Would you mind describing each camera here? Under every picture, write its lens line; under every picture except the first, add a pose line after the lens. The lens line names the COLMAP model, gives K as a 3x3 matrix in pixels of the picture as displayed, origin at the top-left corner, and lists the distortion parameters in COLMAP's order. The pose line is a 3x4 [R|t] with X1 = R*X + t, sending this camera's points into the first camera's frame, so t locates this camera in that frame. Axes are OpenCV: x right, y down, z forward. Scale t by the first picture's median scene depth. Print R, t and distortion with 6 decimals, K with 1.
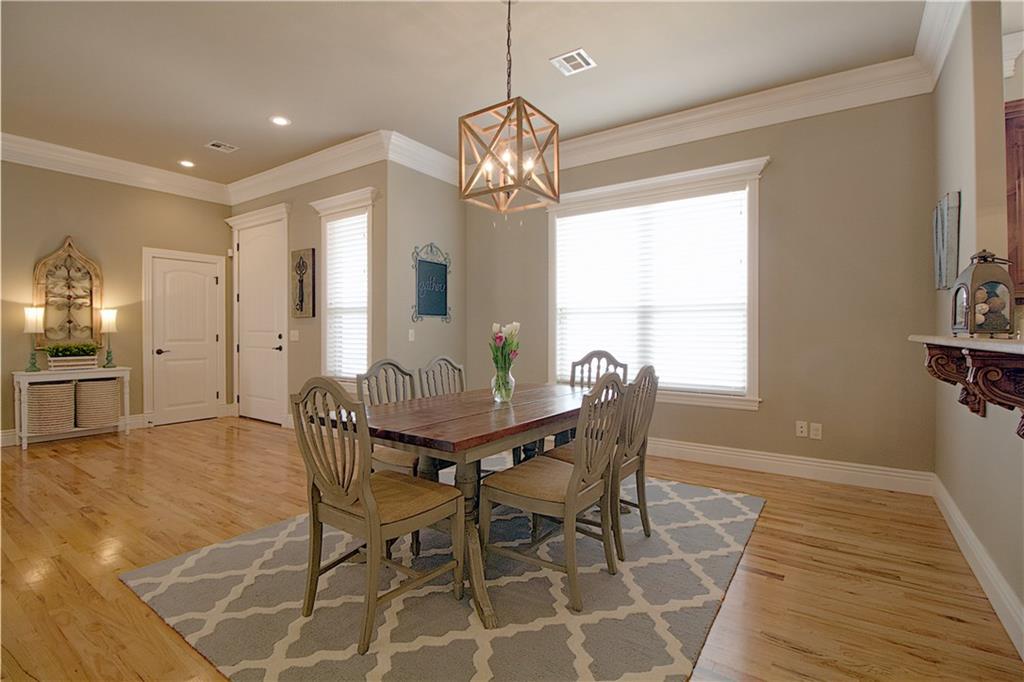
lens RADIAL K [[474.2, 0, 506.4], [0, 474.2, 332.0], [0, 0, 1]] dist [0.001087, -0.013266]
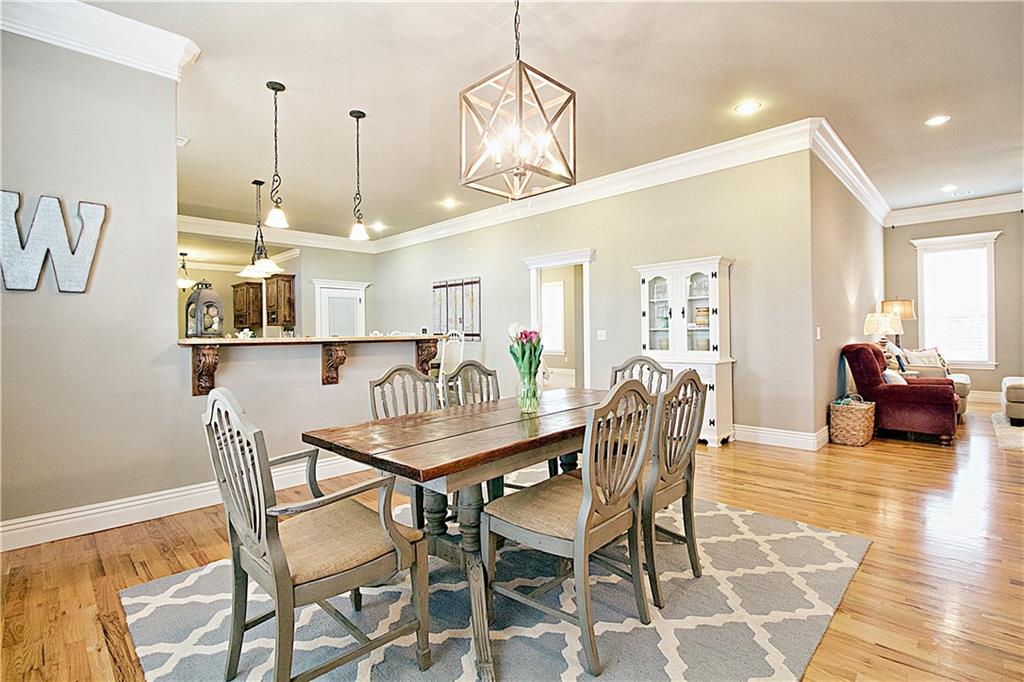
lens RADIAL K [[474.2, 0, 506.4], [0, 474.2, 332.0], [0, 0, 1]] dist [0.001087, -0.013266]
pose [[-0.984046, 0.010678, 0.177591, -0.065239], [0.011022, 0.999939, 0.000951, -0.001683], [-0.177570, 0.002894, -0.984104, 0.972453]]
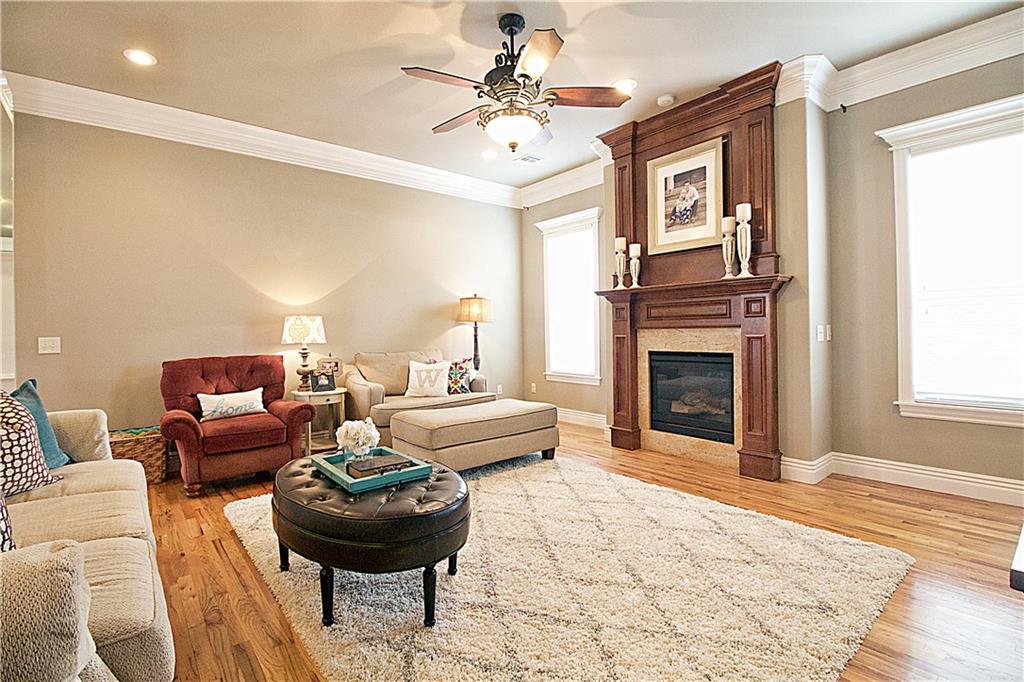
lens RADIAL K [[474.2, 0, 506.4], [0, 474.2, 332.0], [0, 0, 1]] dist [0.001087, -0.013266]
pose [[-0.961585, 0.014211, 0.274139, -1.320731], [0.015479, 0.999877, 0.002464, -0.003194], [-0.274070, 0.006613, -0.961687, 0.468589]]
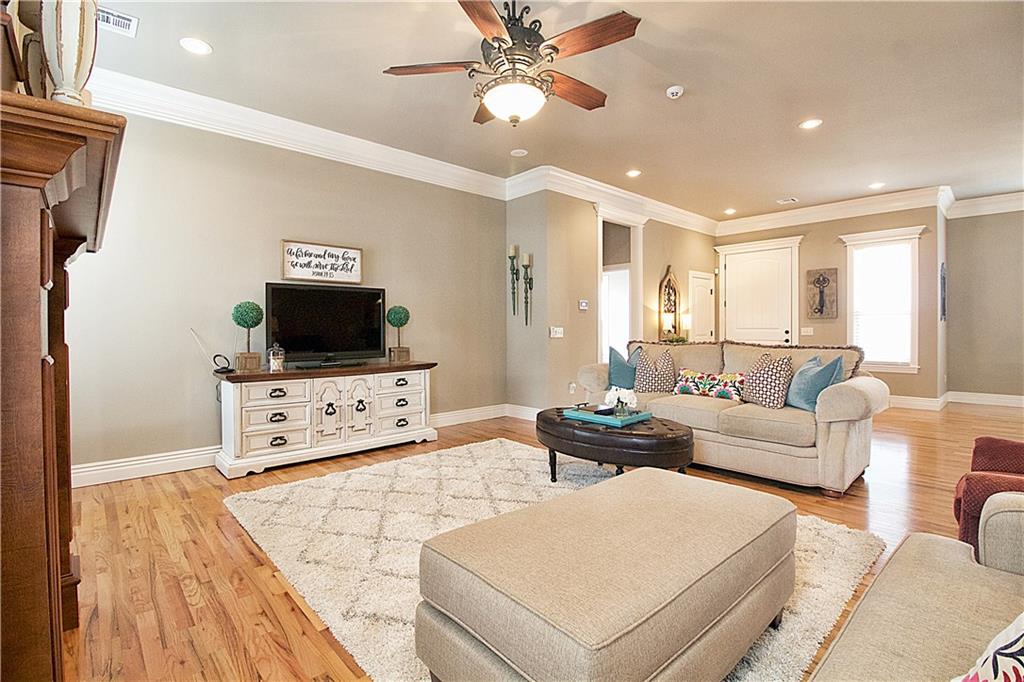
lens RADIAL K [[474.2, 0, 506.4], [0, 474.2, 332.0], [0, 0, 1]] dist [0.001087, -0.013266]
pose [[0.972753, -0.001967, -0.231836, -1.065440], [0.003339, 0.999979, 0.005525, -0.001456], [0.231820, -0.006148, 0.972739, -0.586358]]
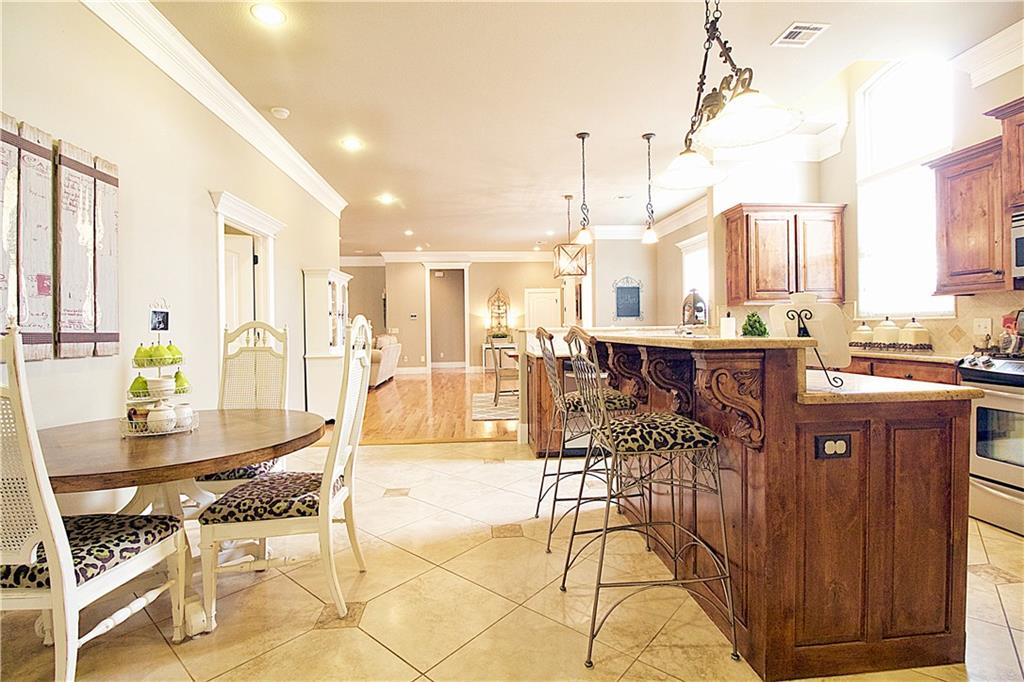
lens RADIAL K [[474.2, 0, 506.4], [0, 474.2, 332.0], [0, 0, 1]] dist [0.001087, -0.013266]
pose [[0.631009, -0.003265, -0.775769, 0.951647], [0.012666, 0.999901, 0.006094, 0.005371], [0.775672, -0.013671, 0.630988, -0.488827]]
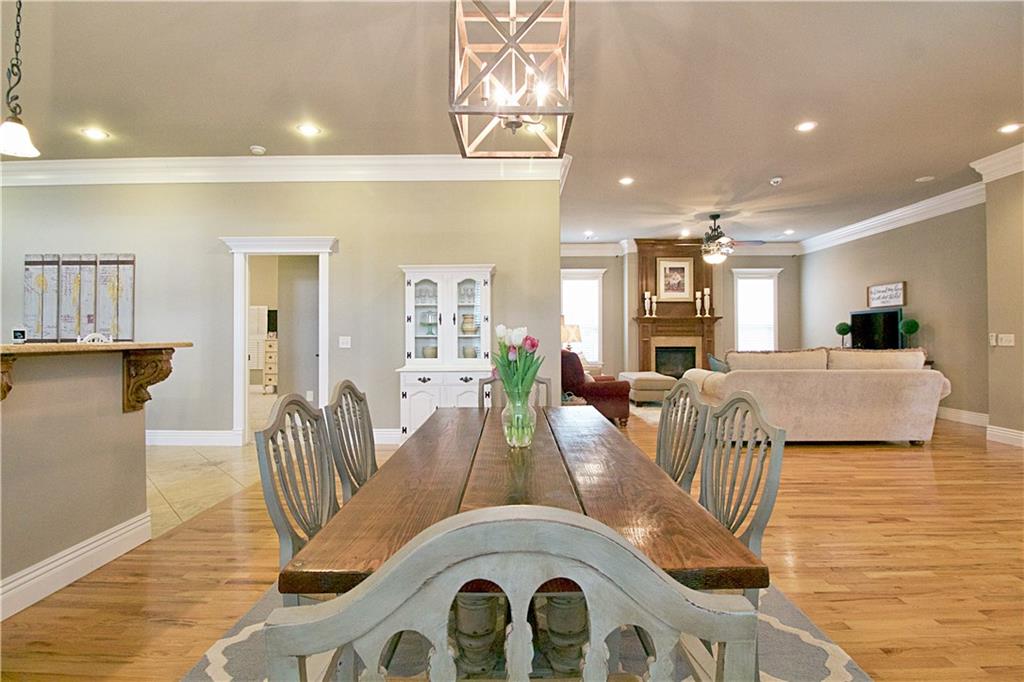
lens RADIAL K [[485.1, 0, 507.8], [0, 485.1, 333.4], [0, 0, 1]] dist [0.001574, -0.014042]
pose [[-0.829324, -0.002949, -0.558760, 0.197744], [0.000568, 0.999981, -0.006121, -0.002184], [0.558768, -0.005394, -0.829307, 0.803247]]
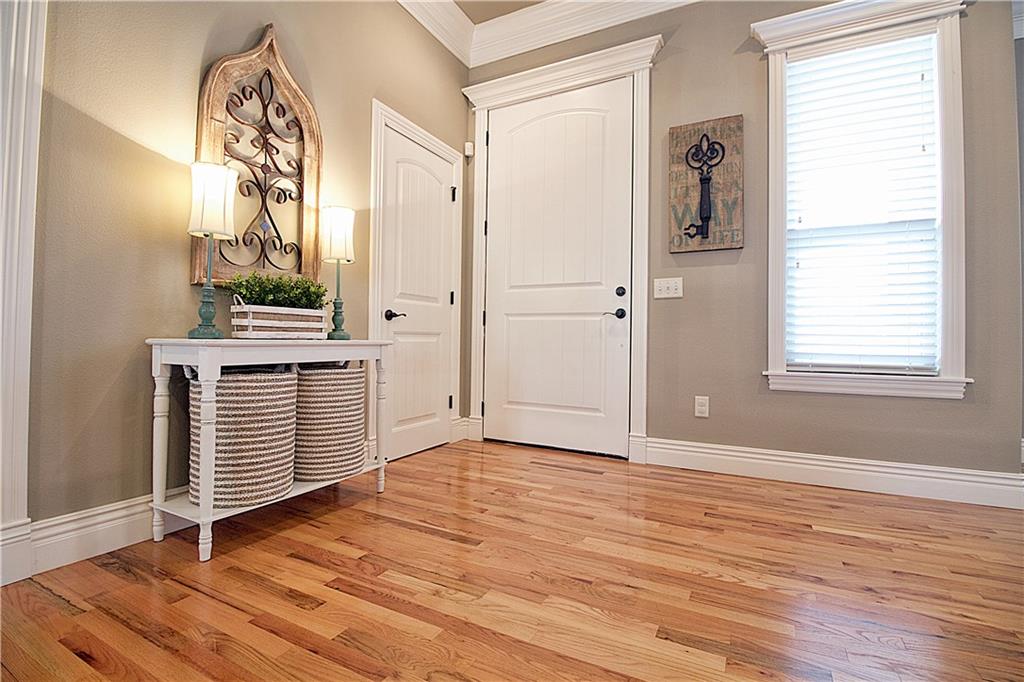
lens RADIAL K [[474.2, 0, 506.4], [0, 474.2, 332.0], [0, 0, 1]] dist [0.001087, -0.013266]
pose [[0.992963, 0.017295, 0.117154, -0.748185], [-0.015171, 0.999704, -0.018996, 0.075460], [-0.117448, 0.017085, 0.992932, 0.544399]]
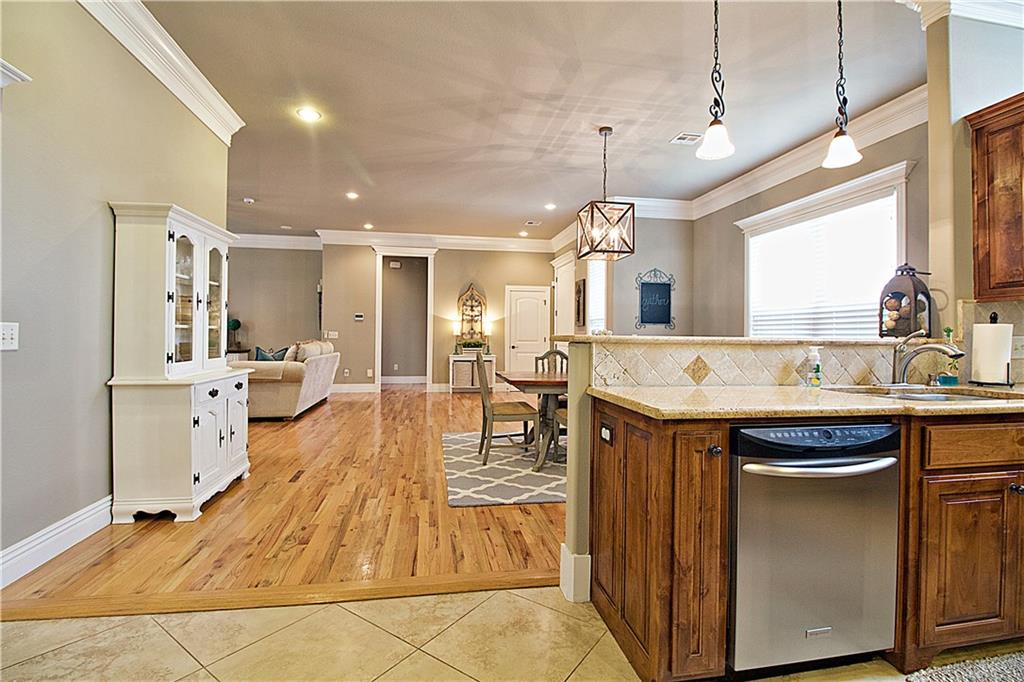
lens RADIAL K [[474.2, 0, 506.4], [0, 474.2, 332.0], [0, 0, 1]] dist [0.001087, -0.013266]
pose [[0.699567, 0.000726, -0.714567, 0.497668], [-0.011156, 0.999889, -0.009906, 0.005549], [0.714480, 0.014902, 0.699497, -0.211017]]
